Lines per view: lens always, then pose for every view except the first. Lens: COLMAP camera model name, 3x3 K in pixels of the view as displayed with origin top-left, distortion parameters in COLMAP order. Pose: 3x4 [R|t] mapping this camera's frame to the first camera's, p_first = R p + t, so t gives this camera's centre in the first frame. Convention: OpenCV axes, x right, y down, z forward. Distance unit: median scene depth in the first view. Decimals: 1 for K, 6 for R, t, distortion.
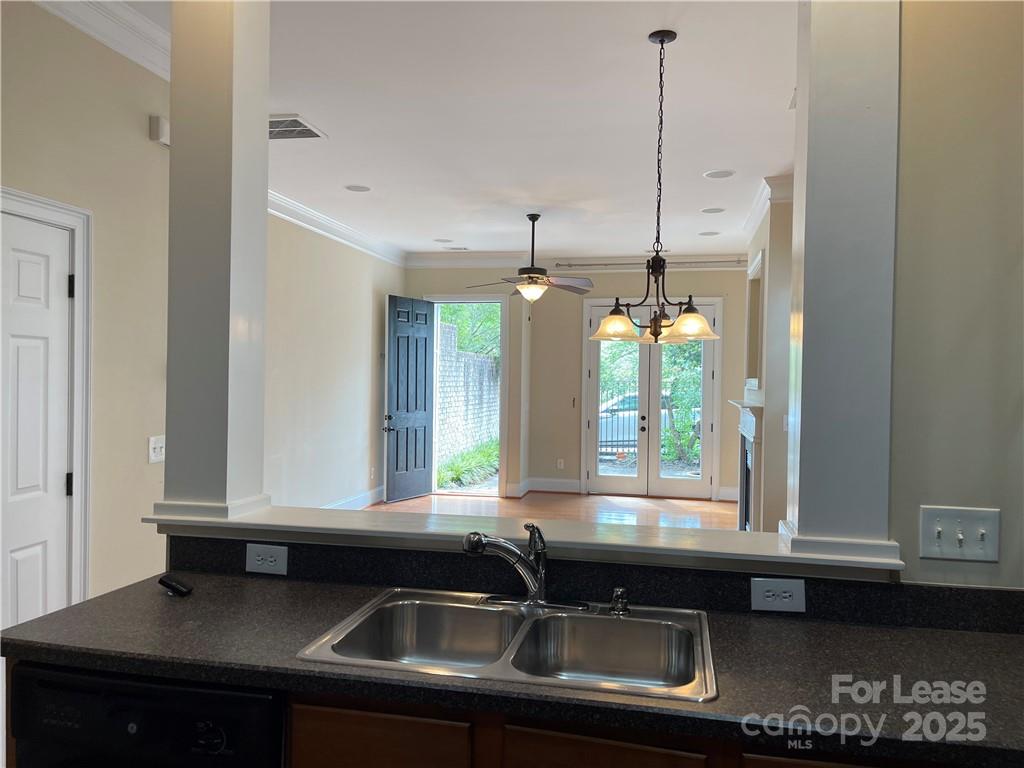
lens RADIAL K [[771.4, 0, 502.6], [0, 771.4, 381.5], [0, 0, 1]] dist [0.031539, -0.008231]
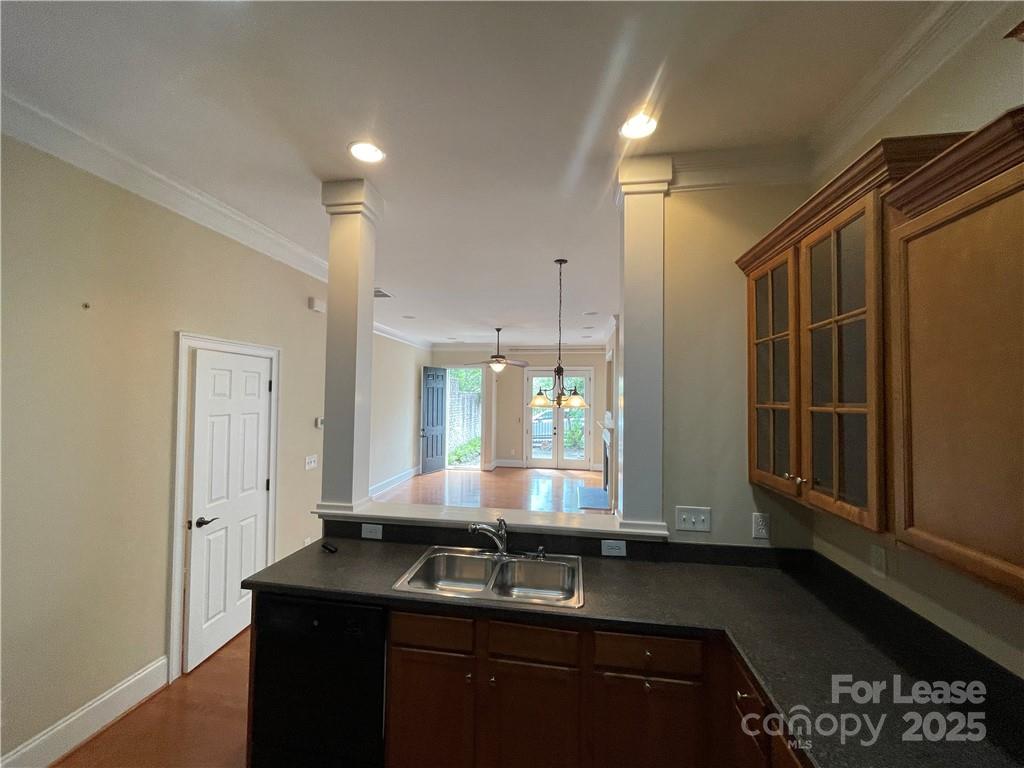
lens RADIAL K [[409.1, 0, 501.4], [0, 409.1, 384.7], [0, 0, 1]] dist [-0.001833, -0.000211]
pose [[0.998799, -0.001129, 0.048987, -0.007420], [0.002961, 0.999298, -0.037345, -0.076166], [-0.048911, 0.037446, 0.998101, -0.077149]]
